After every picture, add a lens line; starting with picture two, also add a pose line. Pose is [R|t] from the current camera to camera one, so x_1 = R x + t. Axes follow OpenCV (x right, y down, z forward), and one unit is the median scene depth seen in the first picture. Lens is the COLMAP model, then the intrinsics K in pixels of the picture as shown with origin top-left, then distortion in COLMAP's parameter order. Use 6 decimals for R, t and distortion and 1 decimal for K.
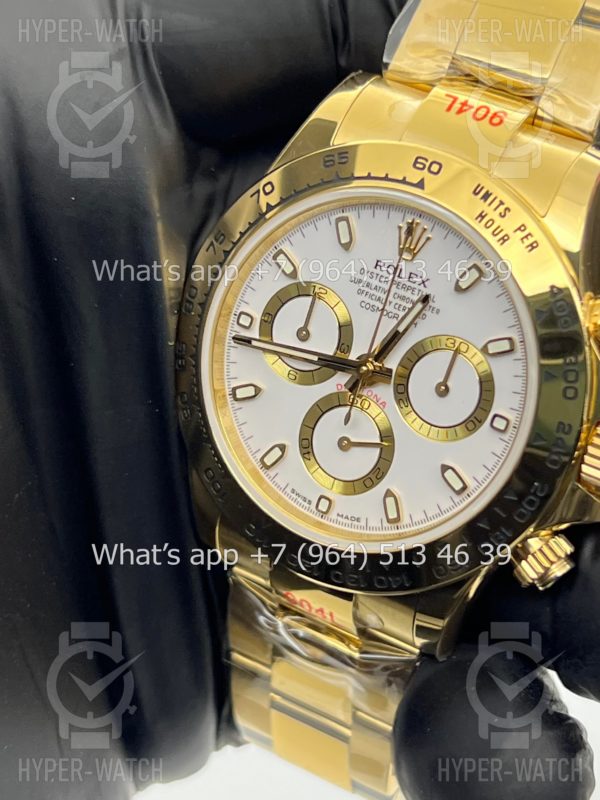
lens RADIAL K [[1870.1, 0, 307.7], [0, 1870.1, 402.9], [0, 0, 1]] dist [0.198517, 0.000000]
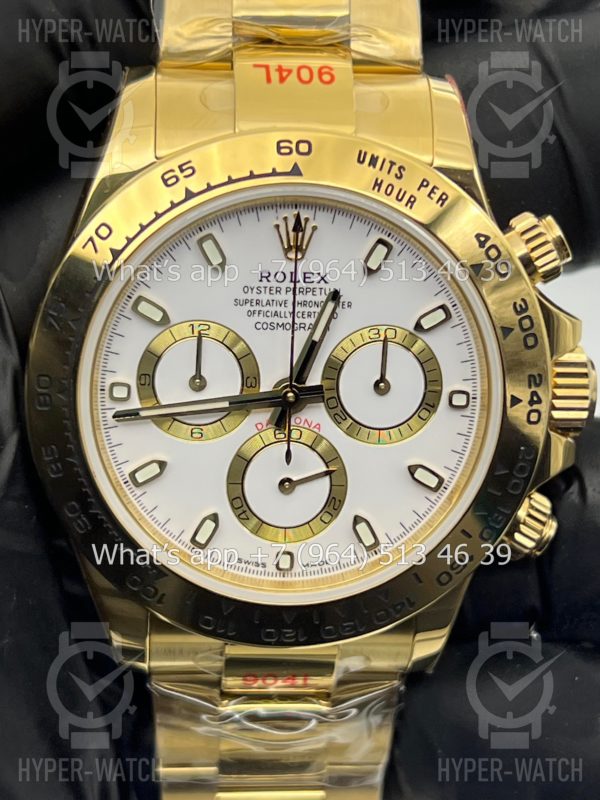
lens RADIAL K [[1870.1, 0, 291.9], [0, 1870.1, 422.9], [0, 0, 1]] dist [0.198517, 0.000000]
pose [[0.832340, -0.347912, 0.431471, -0.343781], [0.328657, 0.936635, 0.121241, -0.110303], [-0.446312, 0.040893, 0.893942, 0.230638]]
